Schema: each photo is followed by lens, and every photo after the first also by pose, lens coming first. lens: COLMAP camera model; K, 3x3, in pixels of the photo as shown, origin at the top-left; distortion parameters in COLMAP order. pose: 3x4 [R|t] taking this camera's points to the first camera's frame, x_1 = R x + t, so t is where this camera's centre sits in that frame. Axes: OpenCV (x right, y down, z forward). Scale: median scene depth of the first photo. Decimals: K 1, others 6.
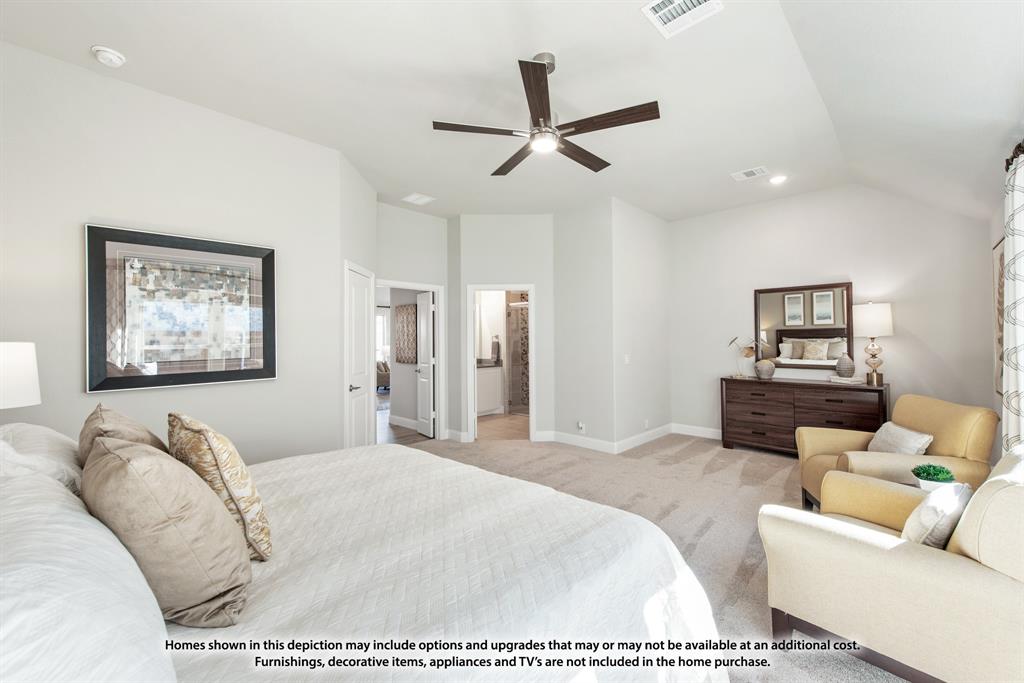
lens RADIAL K [[413.9, 0, 515.7], [0, 413.9, 332.7], [0, 0, 1]] dist [0.000938, -0.000114]
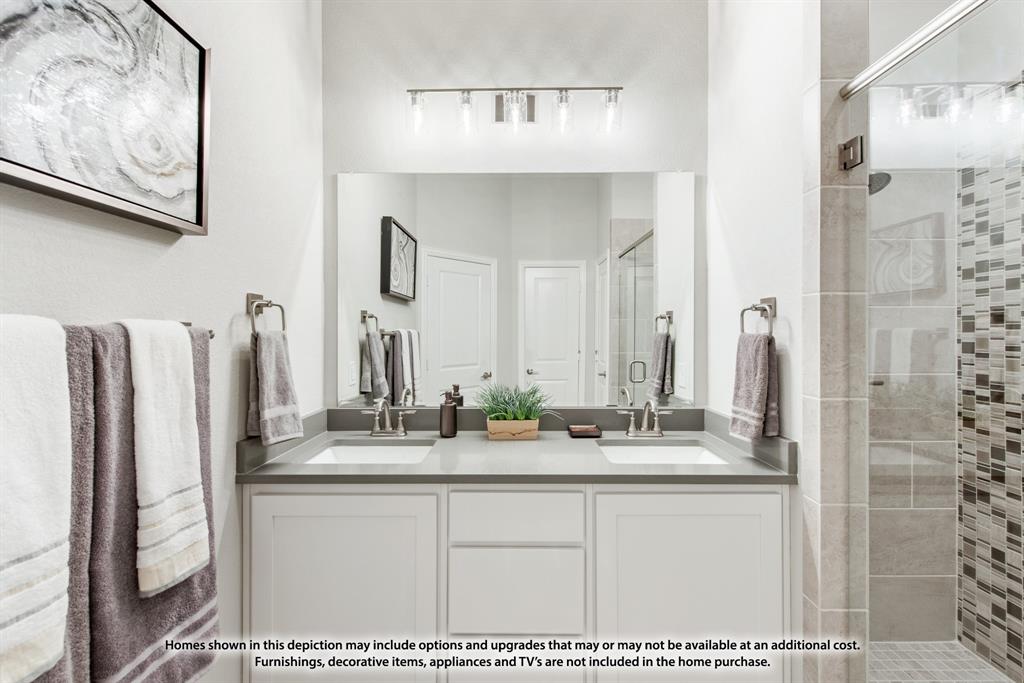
lens RADIAL K [[413.9, 0, 515.7], [0, 413.9, 332.7], [0, 0, 1]] dist [0.000938, -0.000114]
pose [[0.696290, 0.009195, -0.717702, 0.003315], [0.008350, 0.999747, 0.020909, 0.006659], [0.717712, -0.020552, 0.696037, 0.341373]]
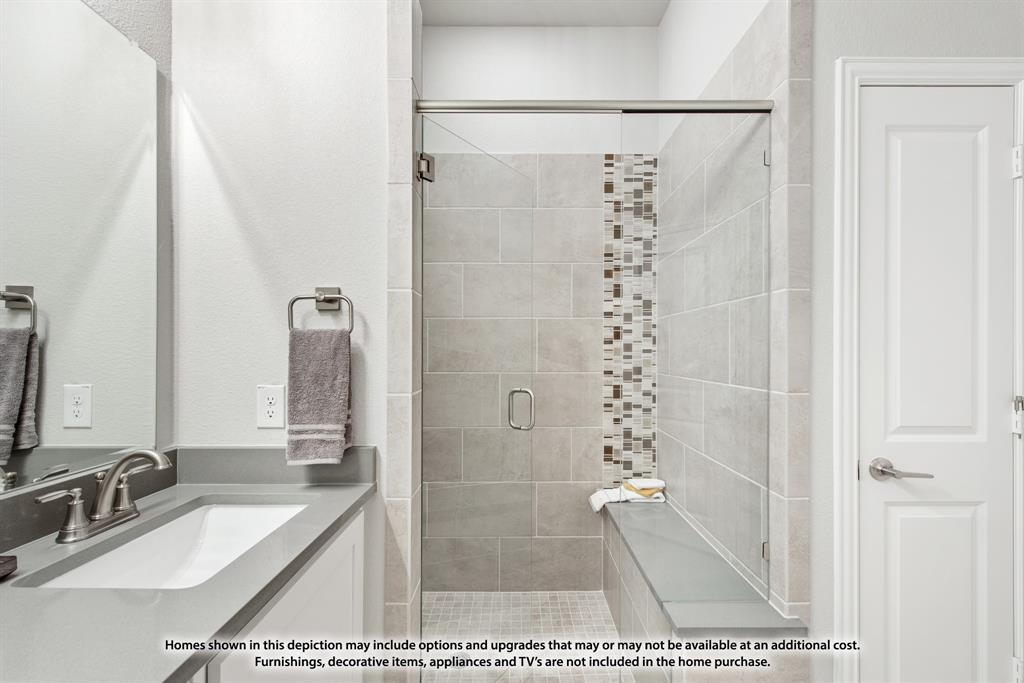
lens RADIAL K [[414.8, 0, 516.0], [0, 414.8, 353.4], [0, 0, 1]] dist [0.000867, 0.000065]
pose [[0.705788, 0.007823, 0.708380, -0.044978], [-0.018523, 0.999801, 0.007414, 0.011533], [-0.708181, -0.018354, 0.705793, 0.362365]]
